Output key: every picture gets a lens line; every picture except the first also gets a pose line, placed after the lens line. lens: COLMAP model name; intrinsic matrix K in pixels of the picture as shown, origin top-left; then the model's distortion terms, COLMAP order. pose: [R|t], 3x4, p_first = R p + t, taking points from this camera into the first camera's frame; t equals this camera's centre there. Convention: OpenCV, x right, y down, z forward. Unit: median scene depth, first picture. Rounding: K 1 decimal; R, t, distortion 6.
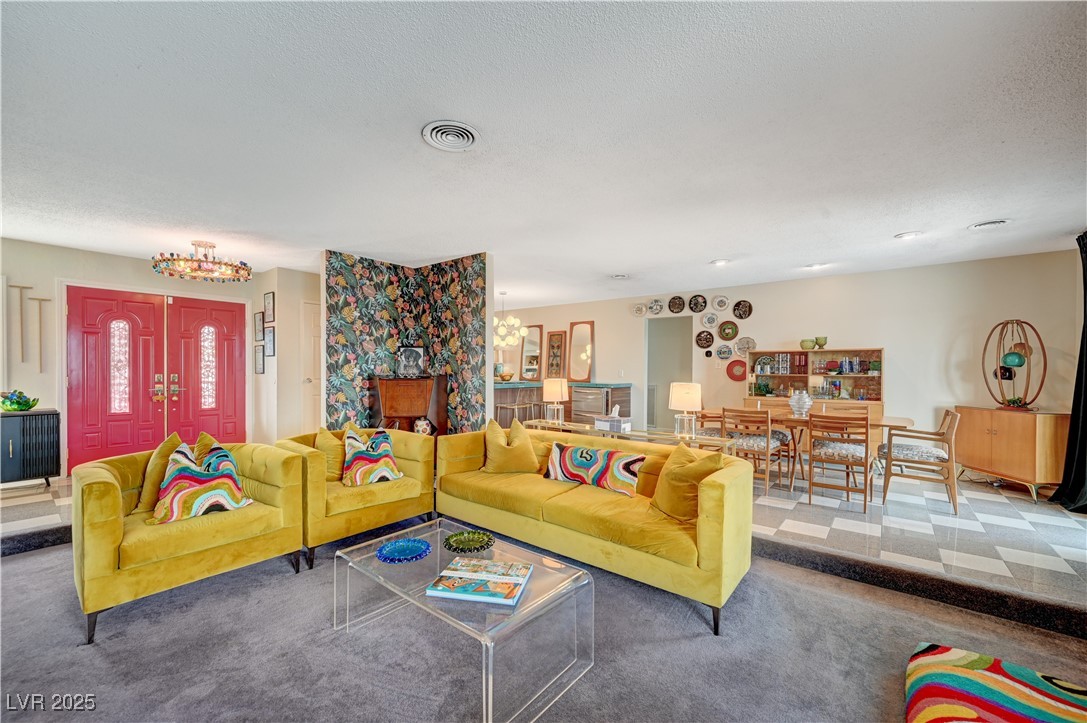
lens RADIAL K [[433.2, 0, 542.1], [0, 433.2, 371.7], [0, 0, 1]] dist [0.001636, 0.000927]
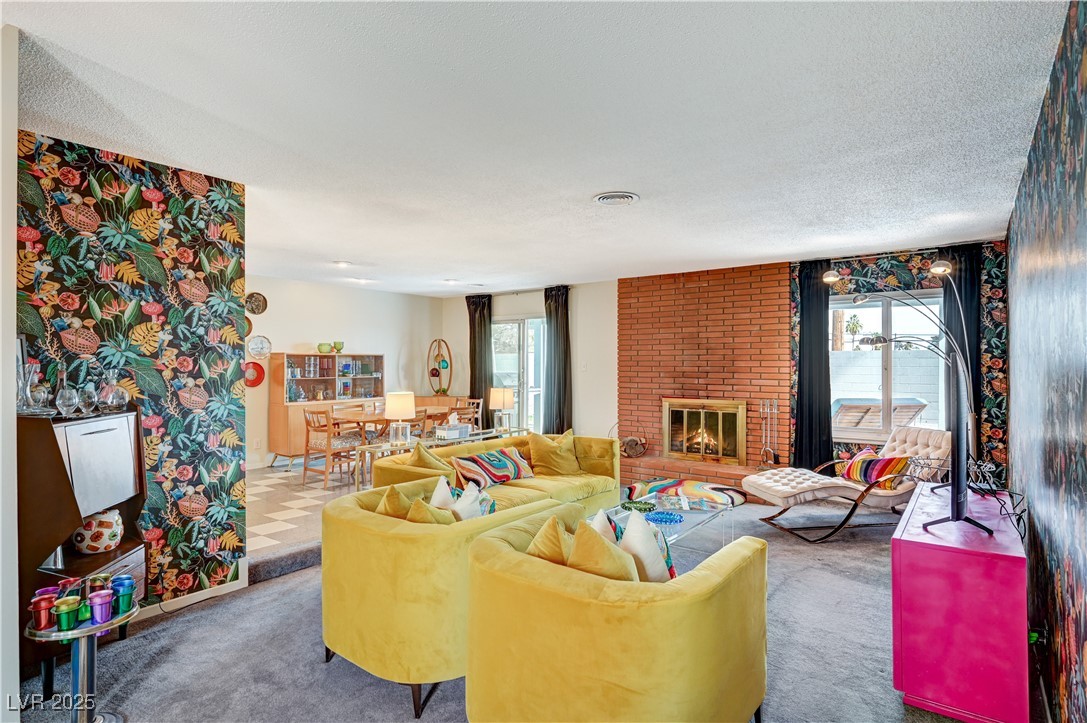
lens RADIAL K [[580.5, 0, 540.8], [0, 580.5, 359.3], [0, 0, 1]] dist [0.030841, -0.000116]
pose [[-0.021689, 0.000971, 0.999764, -0.841017], [0.005824, 0.999983, -0.000845, -0.034376], [-0.999748, 0.005804, -0.021694, 0.559112]]
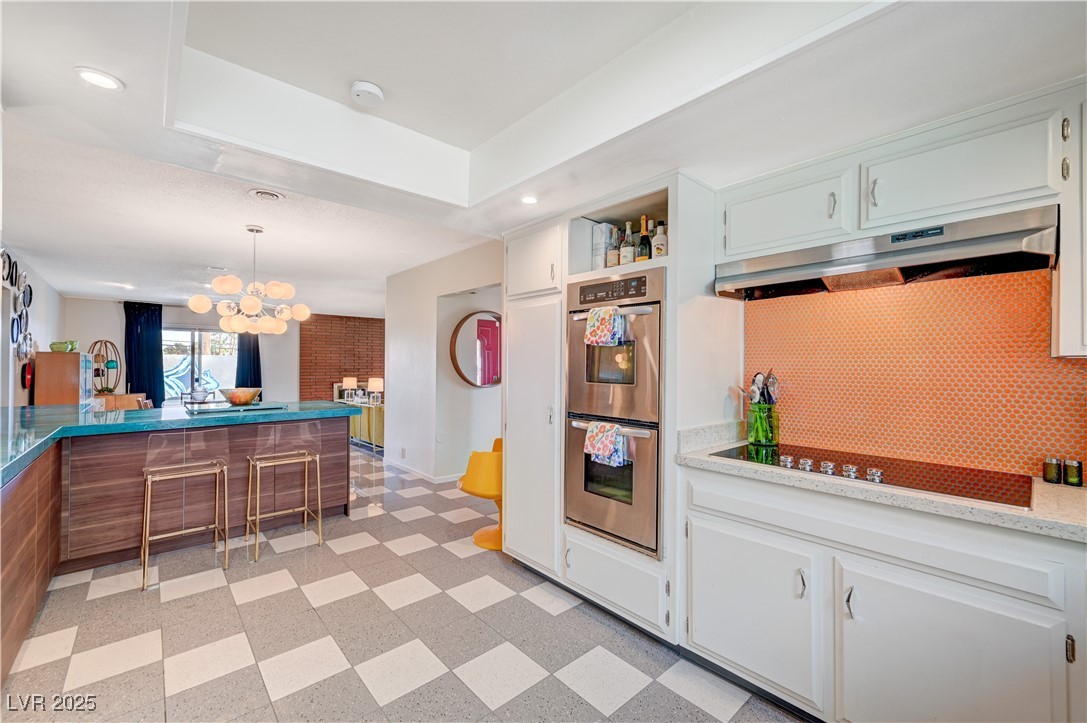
lens RADIAL K [[433.2, 0, 536.0], [0, 433.2, 362.0], [0, 0, 1]] dist [0.001636, 0.000927]
pose [[-0.983842, -0.006414, 0.178925, -0.662692], [-0.006657, 0.999978, -0.000759, -0.038385], [-0.178916, -0.001938, -0.983862, 1.910957]]
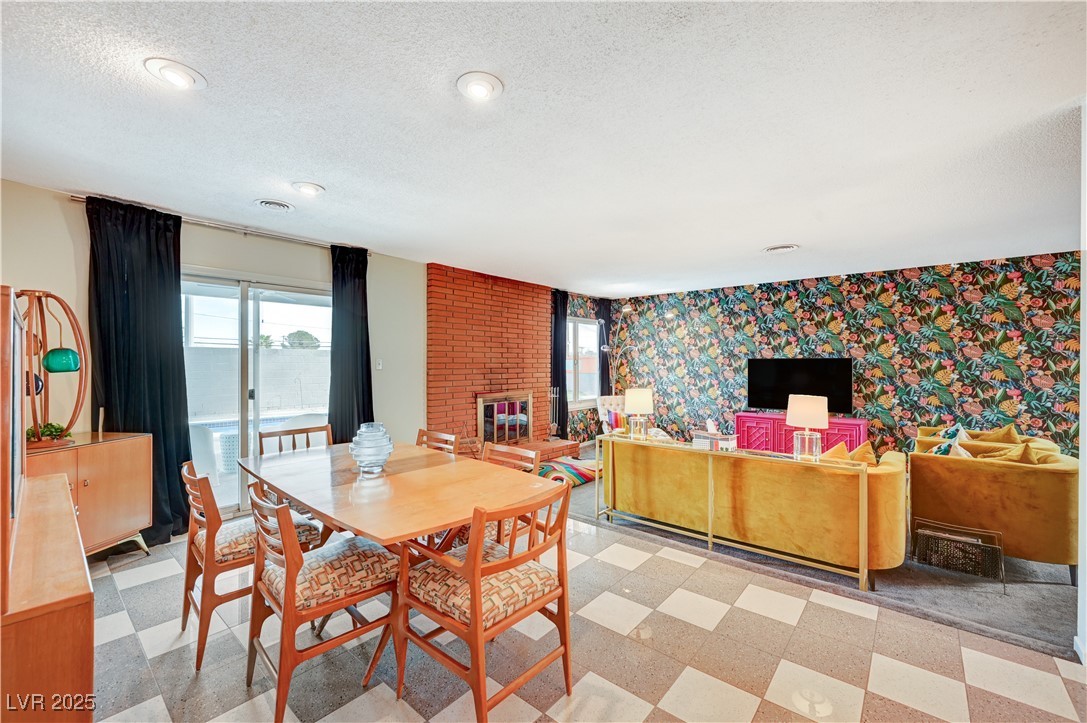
lens RADIAL K [[447.3, 0, 542.5], [0, 447.3, 359.7], [0, 0, 1]] dist [0.002225, -0.000665]
pose [[-0.999625, -0.009051, 0.025857, 0.338976], [-0.008983, 0.999956, 0.002746, -0.029681], [-0.025881, 0.002513, -0.999662, 1.298780]]
